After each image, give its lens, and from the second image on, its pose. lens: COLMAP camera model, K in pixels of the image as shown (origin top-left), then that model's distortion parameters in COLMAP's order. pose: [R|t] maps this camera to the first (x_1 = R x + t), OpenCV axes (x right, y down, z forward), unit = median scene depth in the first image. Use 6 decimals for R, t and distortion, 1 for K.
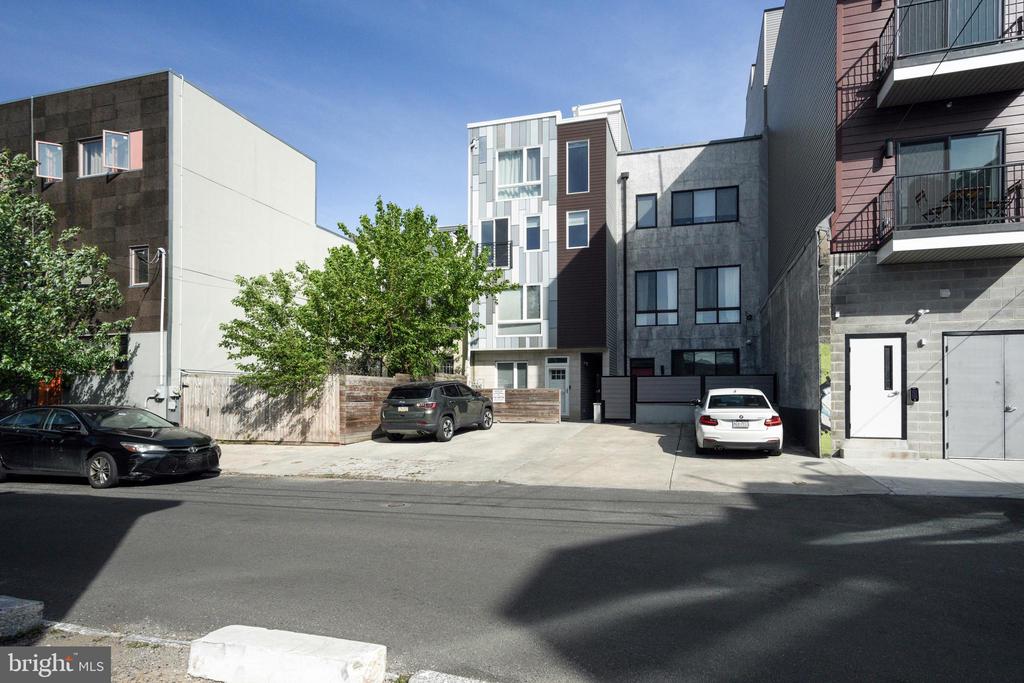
lens RADIAL K [[516.6, 0, 554.3], [0, 516.6, 397.9], [0, 0, 1]] dist [-0.029465, -0.000288]
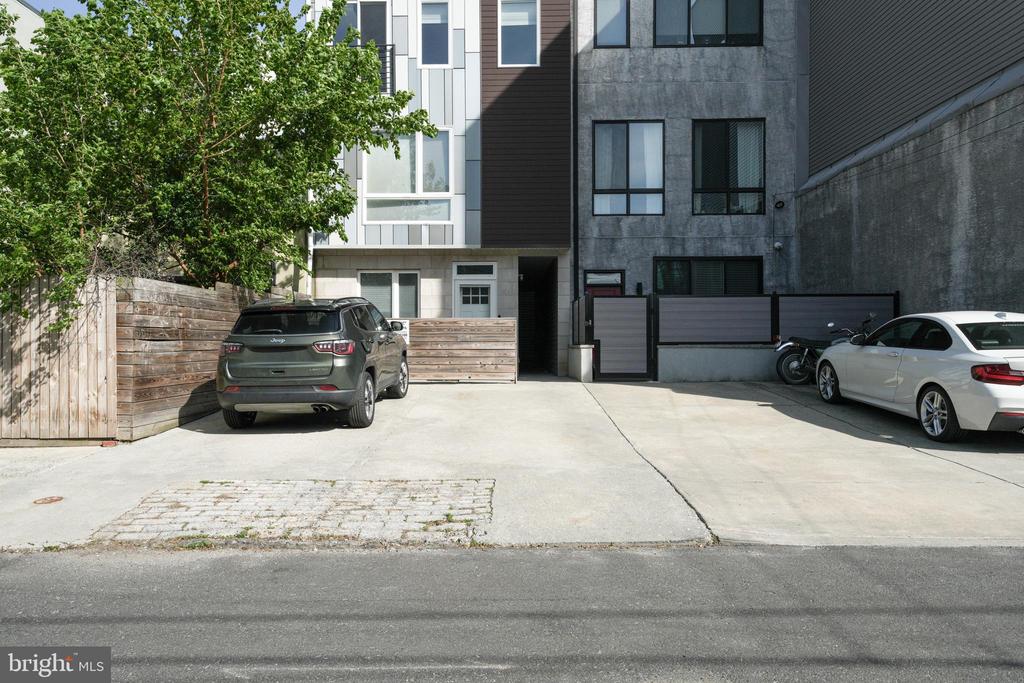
lens RADIAL K [[776.3, 0, 511.3], [0, 776.3, 341.4], [0, 0, 1]] dist [0.015303, 0.002832]
pose [[0.974511, -0.002476, 0.224324, -0.145413], [0.002967, 0.999994, -0.001851, 0.006235], [-0.224318, 0.002470, 0.974513, 0.180583]]
